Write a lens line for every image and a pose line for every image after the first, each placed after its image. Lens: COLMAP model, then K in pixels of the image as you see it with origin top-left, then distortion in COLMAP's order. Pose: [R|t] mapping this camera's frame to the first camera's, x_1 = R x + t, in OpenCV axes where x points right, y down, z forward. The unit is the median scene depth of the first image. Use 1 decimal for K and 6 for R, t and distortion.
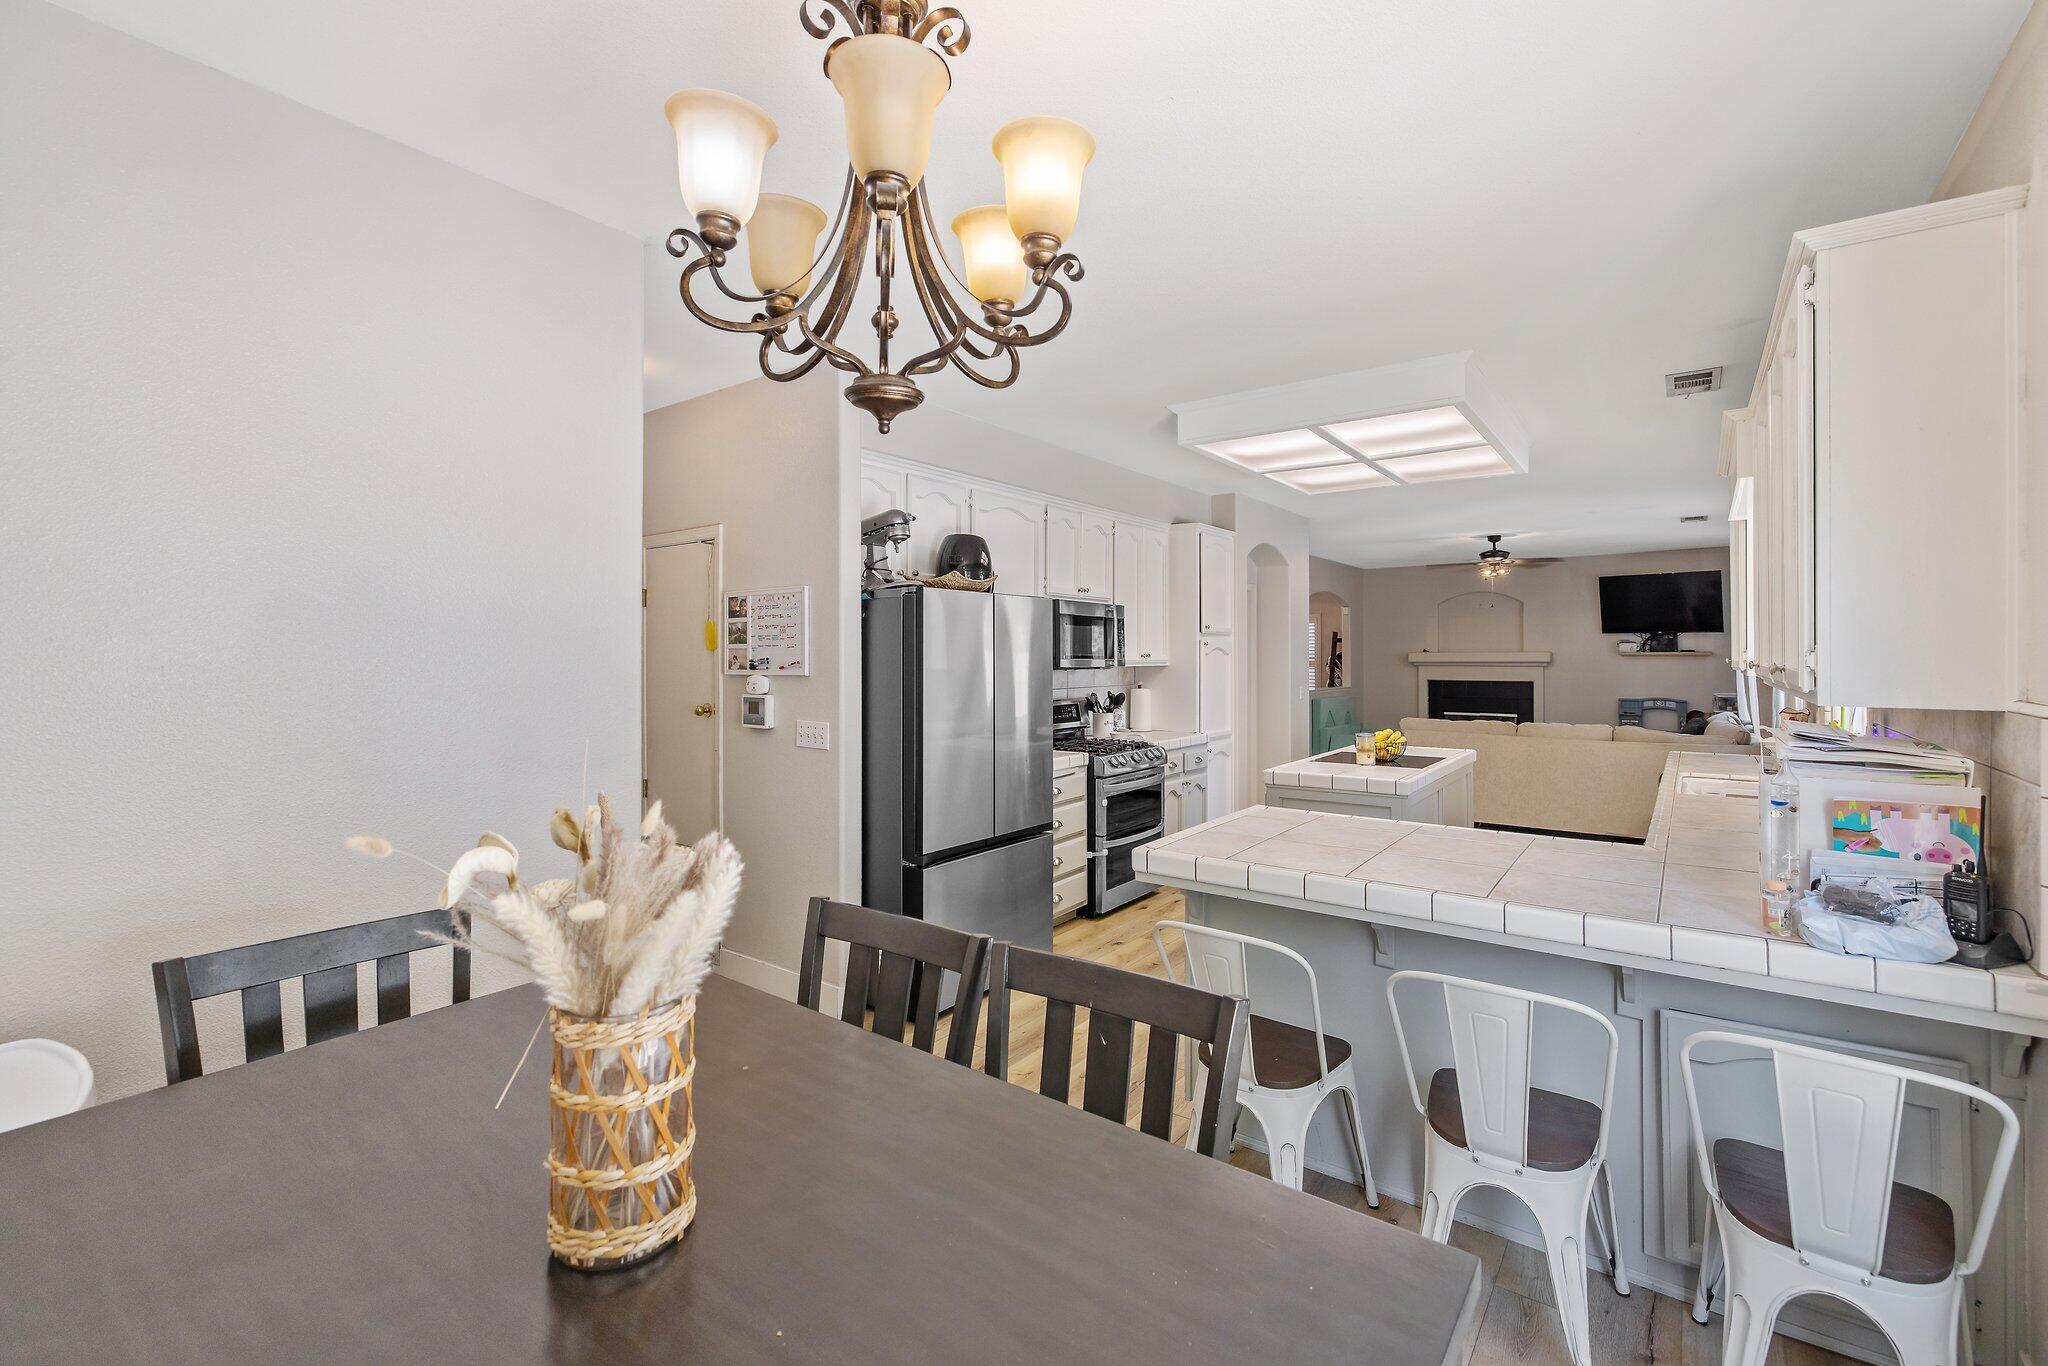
lens RADIAL K [[871.9, 0, 1057.9], [0, 871.9, 654.5], [0, 0, 1]] dist [0.001765, 0.000040]
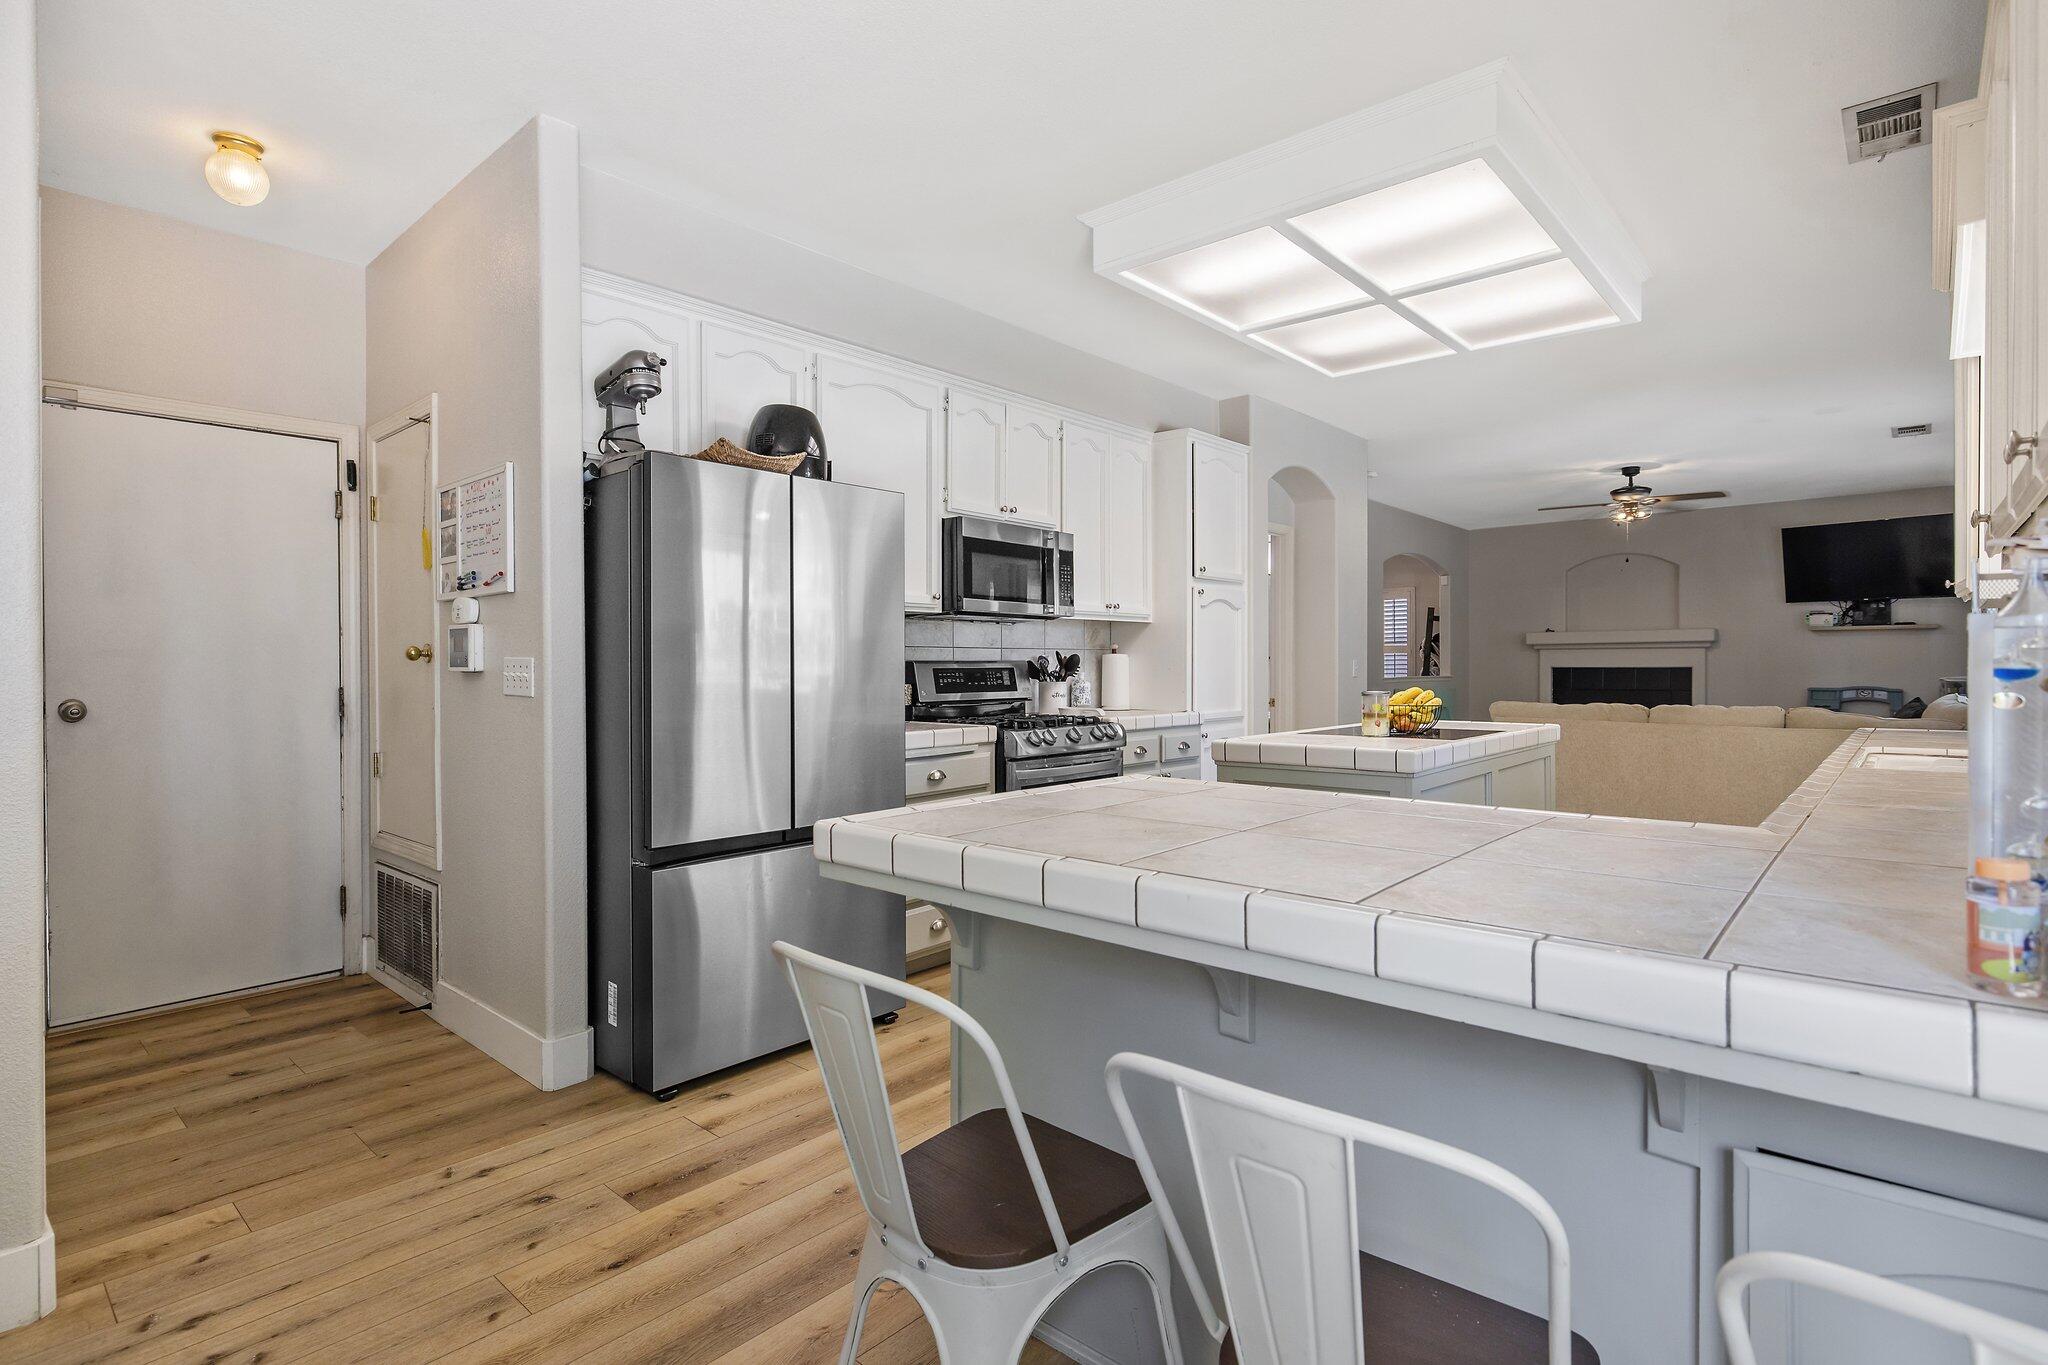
lens RADIAL K [[995.0, 0, 1051.6], [0, 995.0, 679.9], [0, 0, 1]] dist [-0.003947, 0.000167]
pose [[0.995771, -0.003265, -0.091808, 0.141482], [0.004896, 0.999834, 0.017547, 0.054979], [0.091736, -0.017922, 0.995622, 0.167400]]
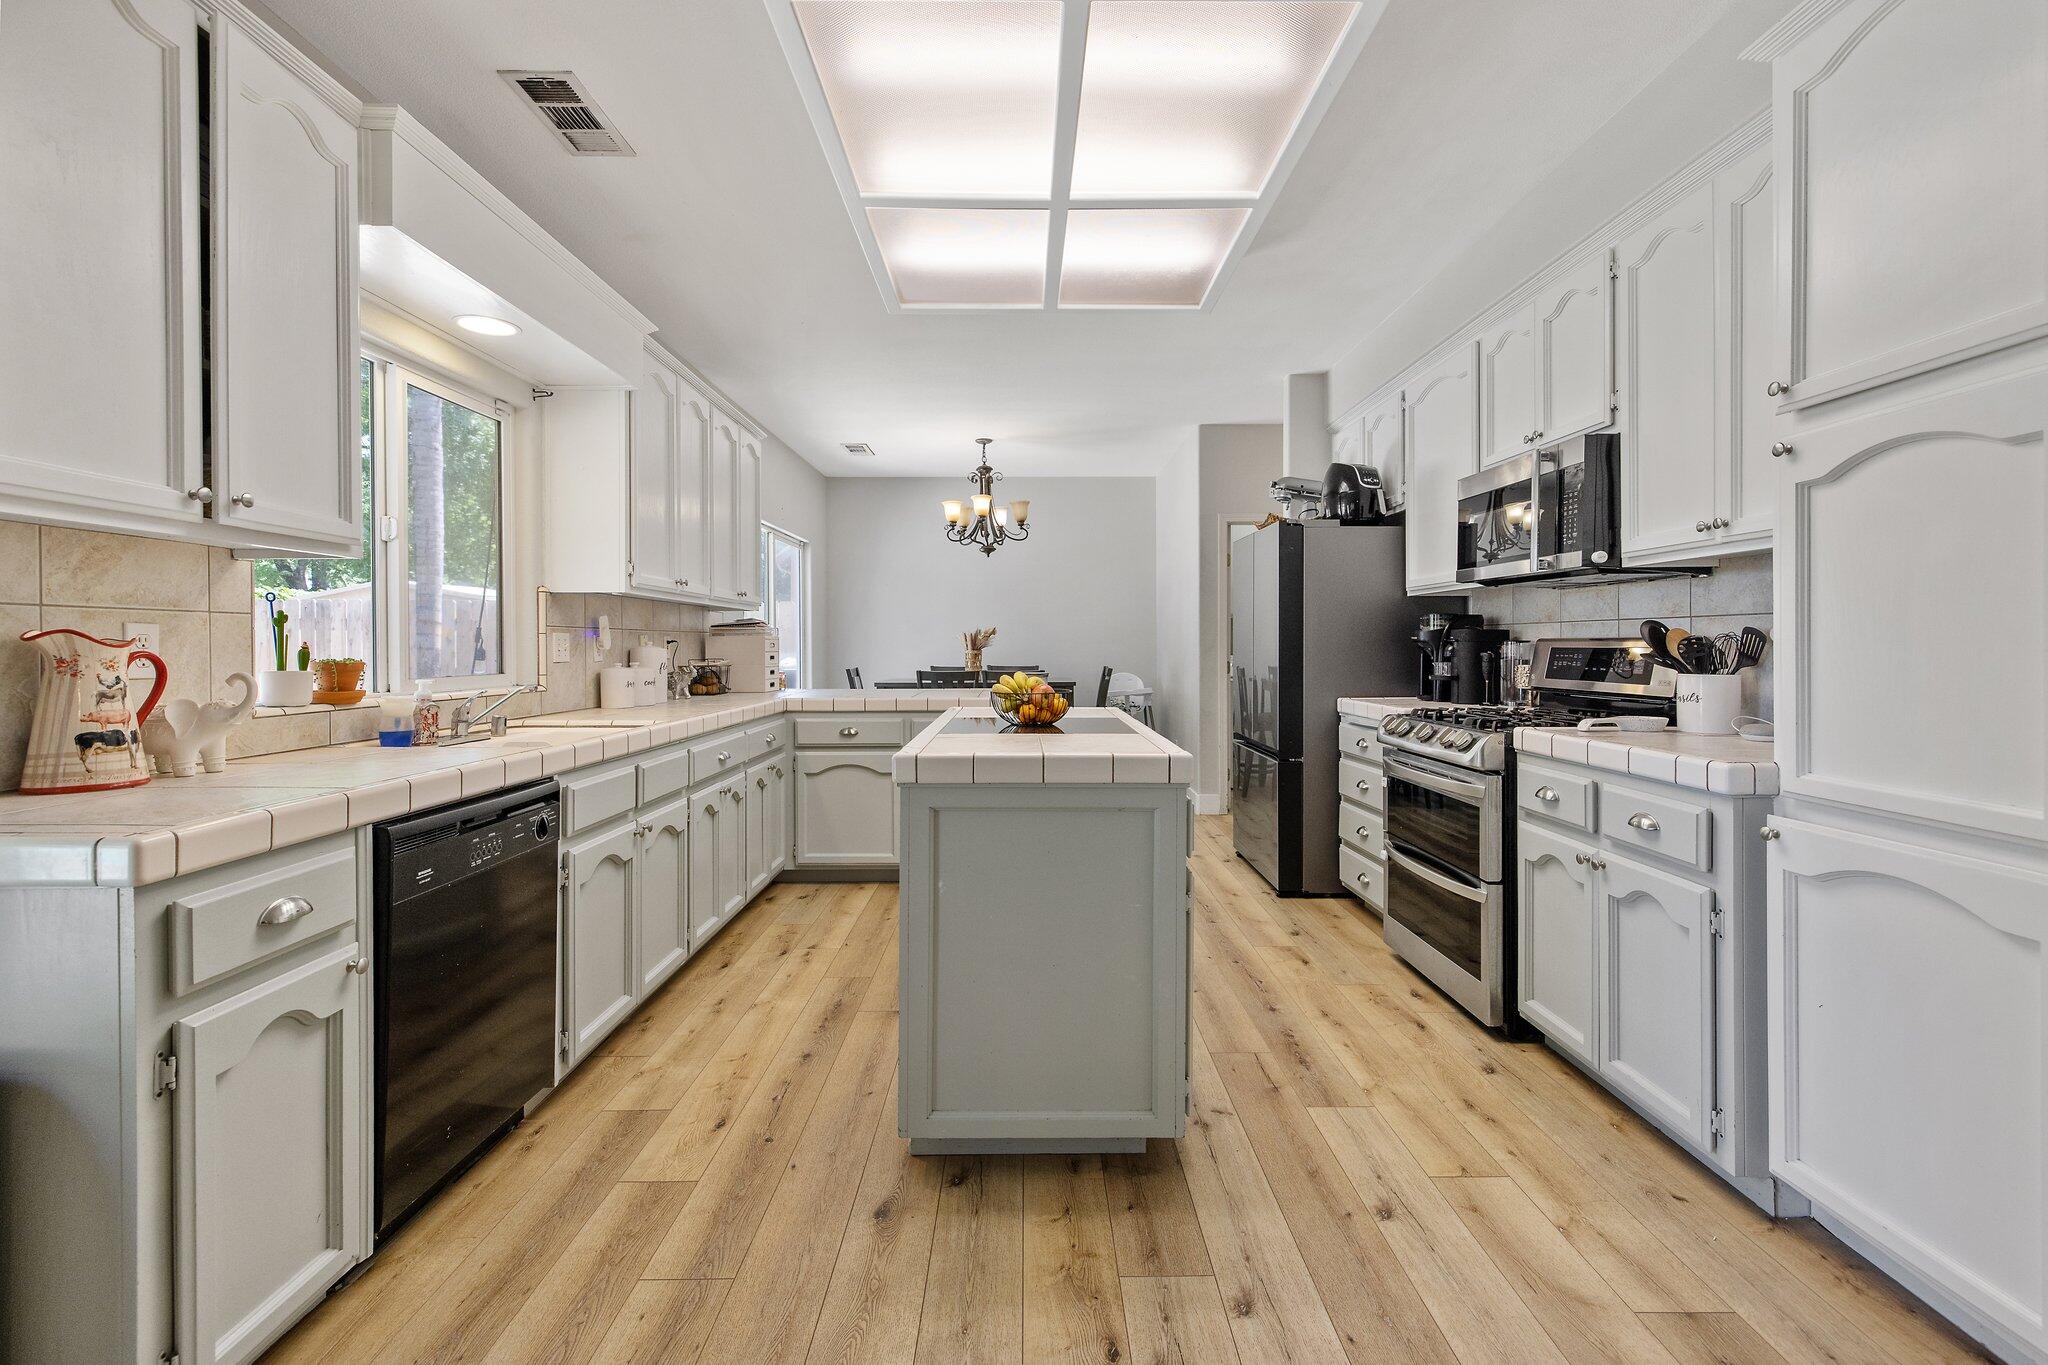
lens RADIAL K [[890.0, 0, 1031.3], [0, 890.0, 648.3], [0, 0, 1]] dist [0.002986, 0.000247]
pose [[-0.817372, 0.002542, -0.576104, 0.614546], [0.003368, 0.999994, -0.000366, 0.058459], [0.576100, -0.002240, -0.817376, 1.275701]]
